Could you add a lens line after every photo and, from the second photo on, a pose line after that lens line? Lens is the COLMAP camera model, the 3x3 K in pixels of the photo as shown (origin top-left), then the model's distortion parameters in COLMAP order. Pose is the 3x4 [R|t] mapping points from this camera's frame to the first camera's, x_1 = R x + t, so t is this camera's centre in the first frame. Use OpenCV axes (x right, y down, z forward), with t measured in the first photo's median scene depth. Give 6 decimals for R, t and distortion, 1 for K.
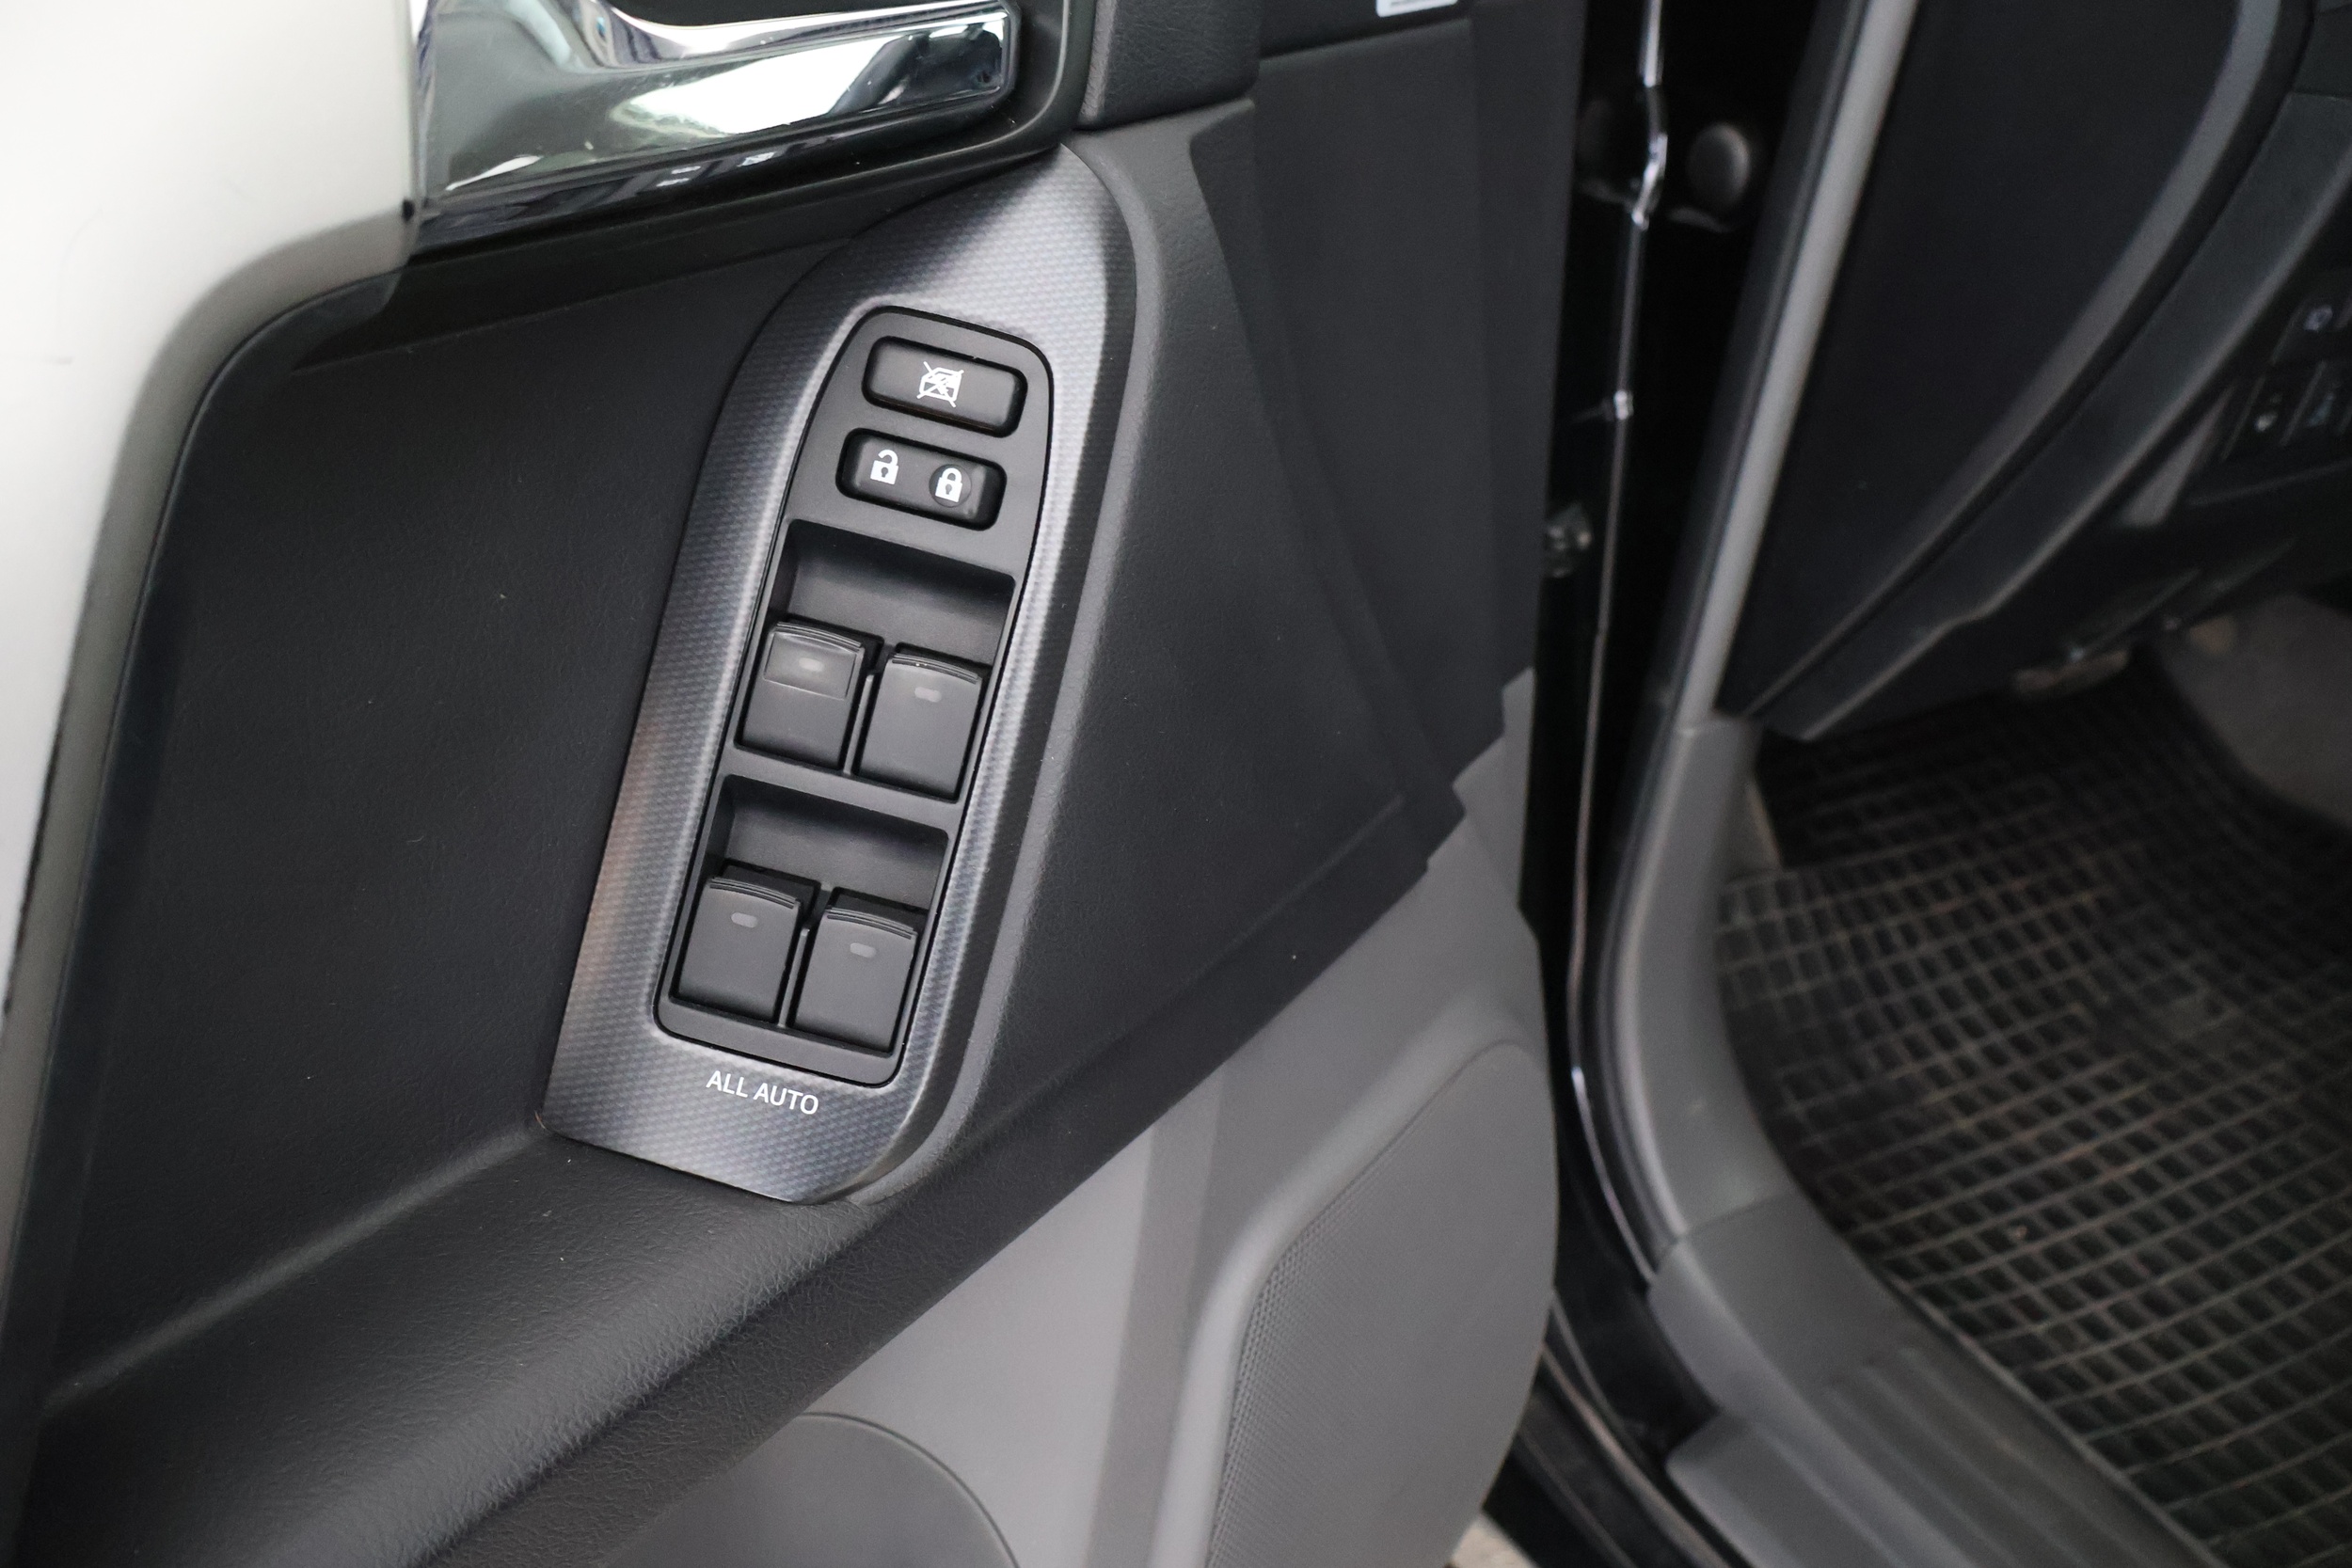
lens RADIAL K [[1989.2, 0, 1169.4], [0, 1989.2, 808.3], [0, 0, 1]] dist [0.009989, -0.009491]
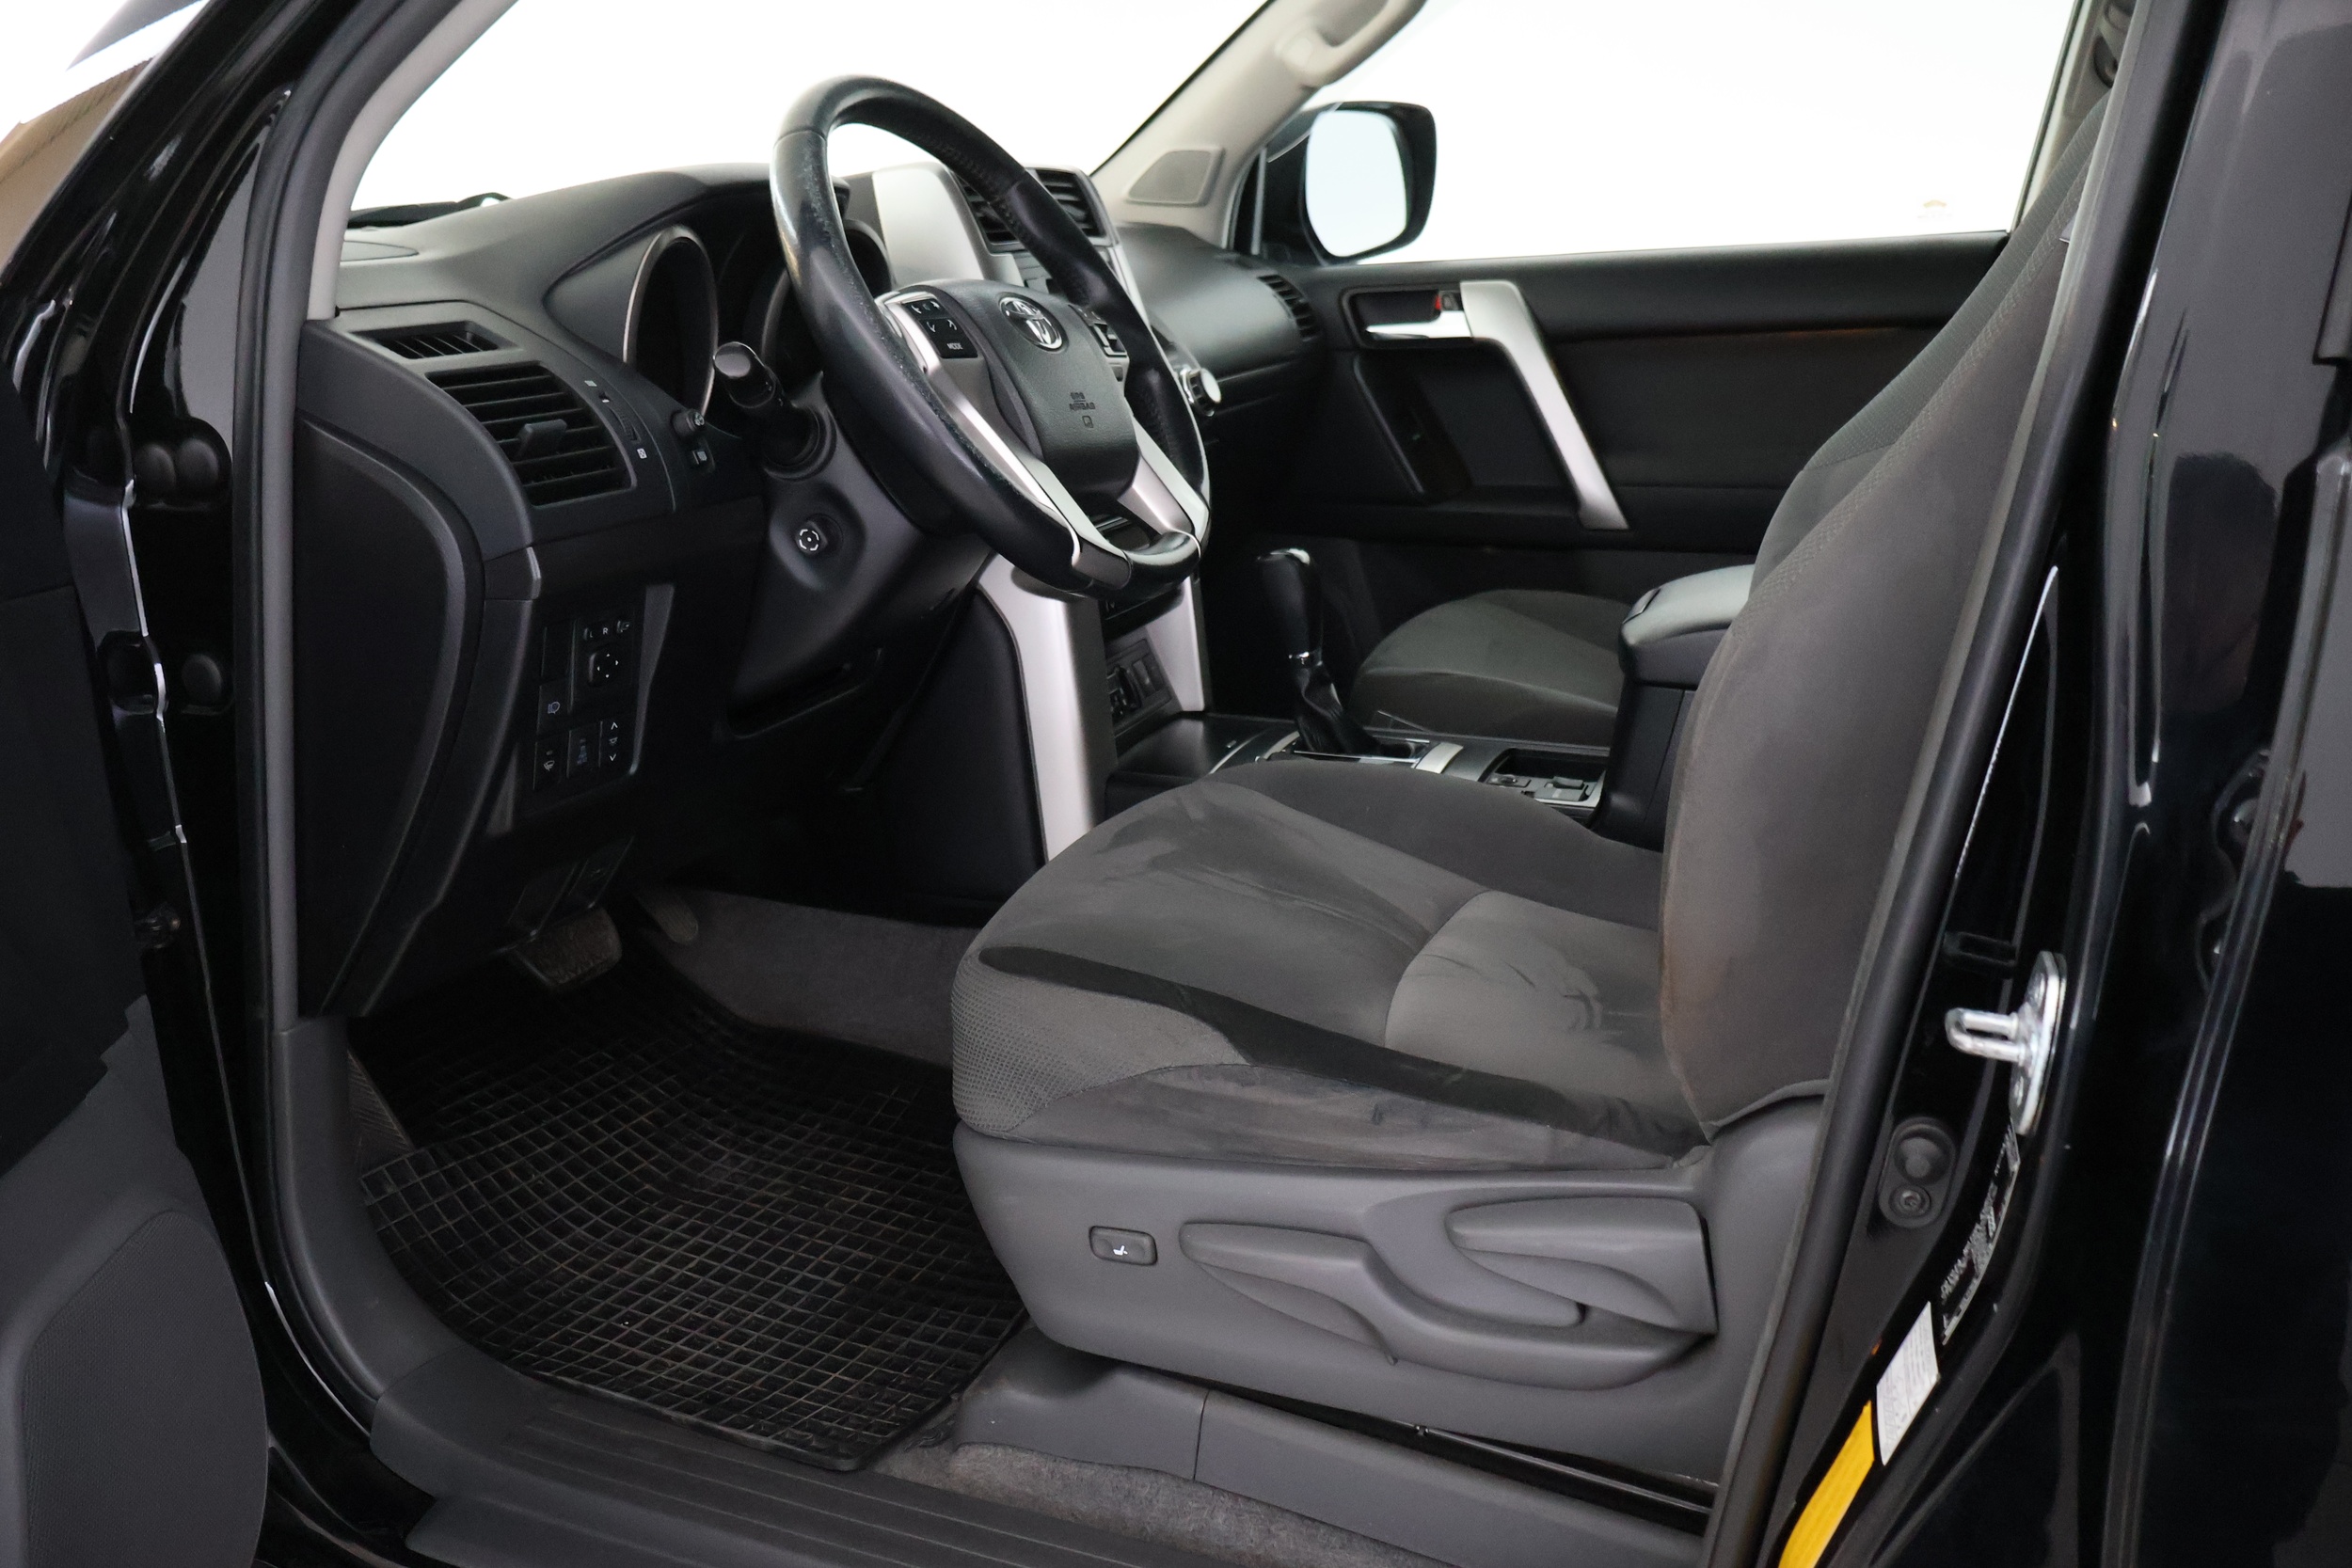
lens RADIAL K [[1989.2, 0, 1193.3], [0, 1989.2, 791.8], [0, 0, 1]] dist [0.009989, -0.009491]
pose [[0.786126, -0.173310, 0.593271, -0.046086], [0.316322, 0.937460, -0.145292, 0.175961], [-0.530987, 0.301882, 0.791783, -0.470998]]
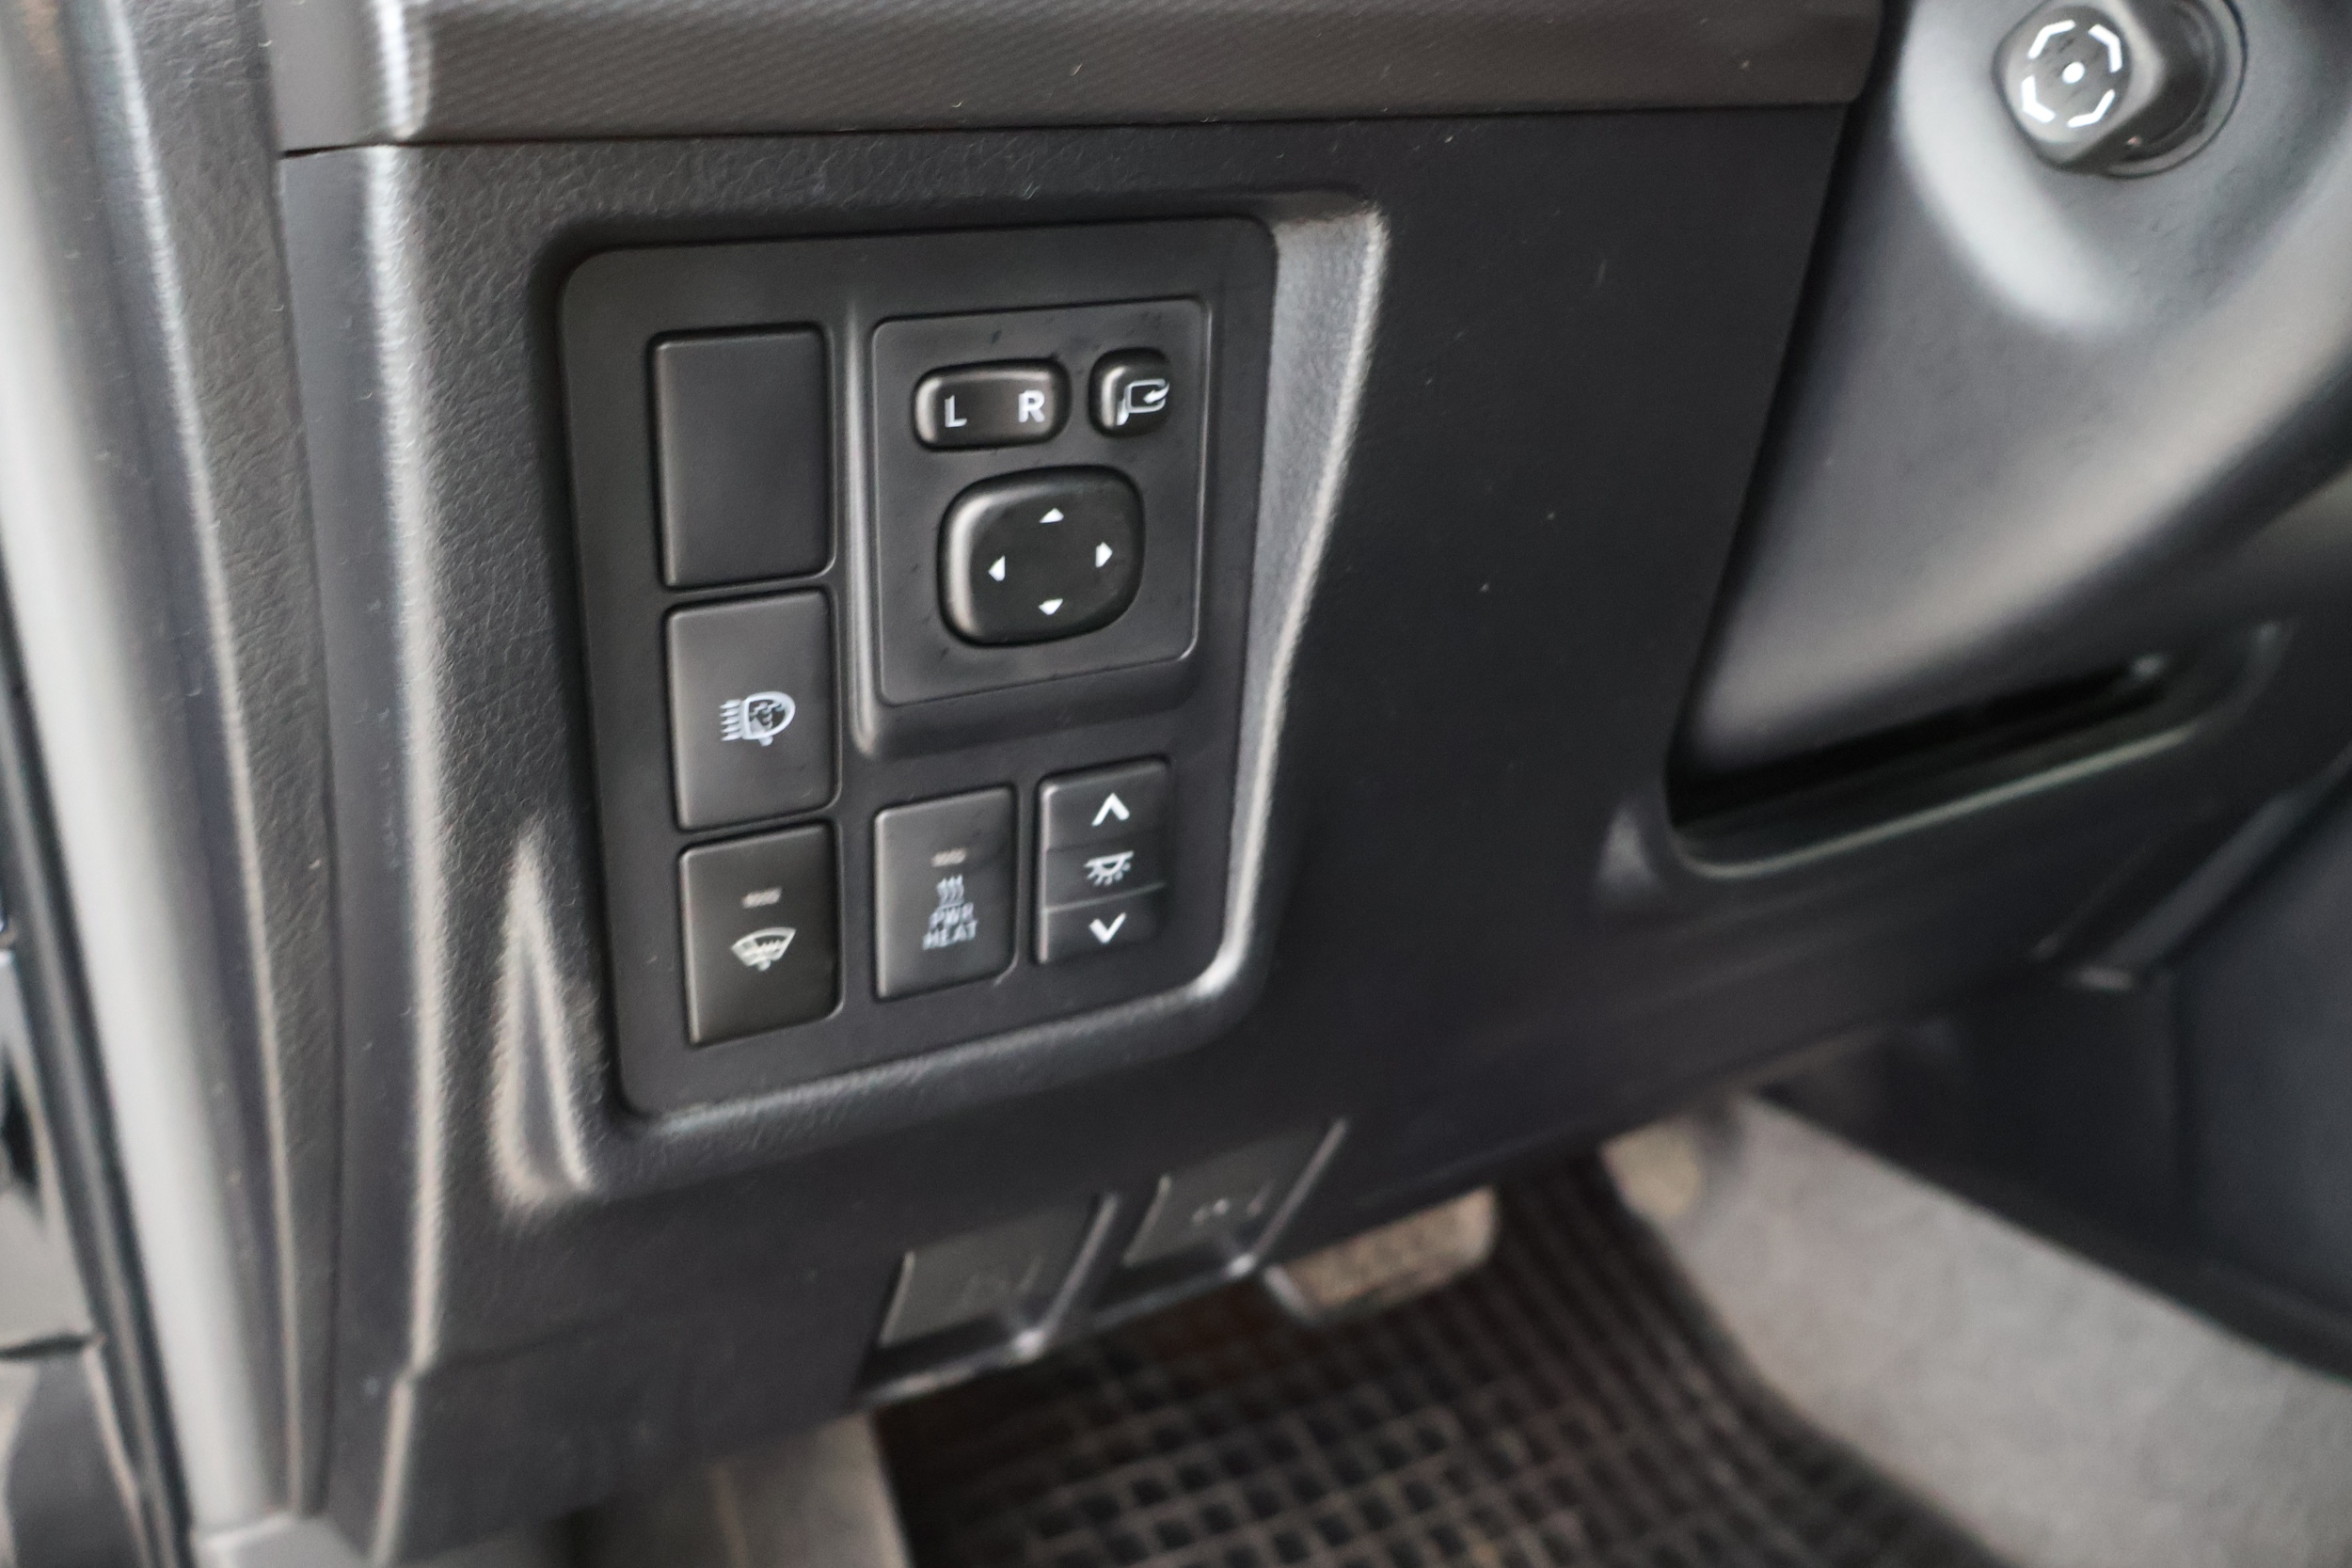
lens RADIAL K [[1989.2, 0, 1196.7], [0, 1989.2, 788.7], [0, 0, 1]] dist [0.009989, -0.009491]
pose [[0.998592, -0.037705, 0.037323, 0.394298], [0.045499, 0.970460, -0.236935, -0.074511], [-0.027287, 0.238299, 0.970808, 0.350101]]
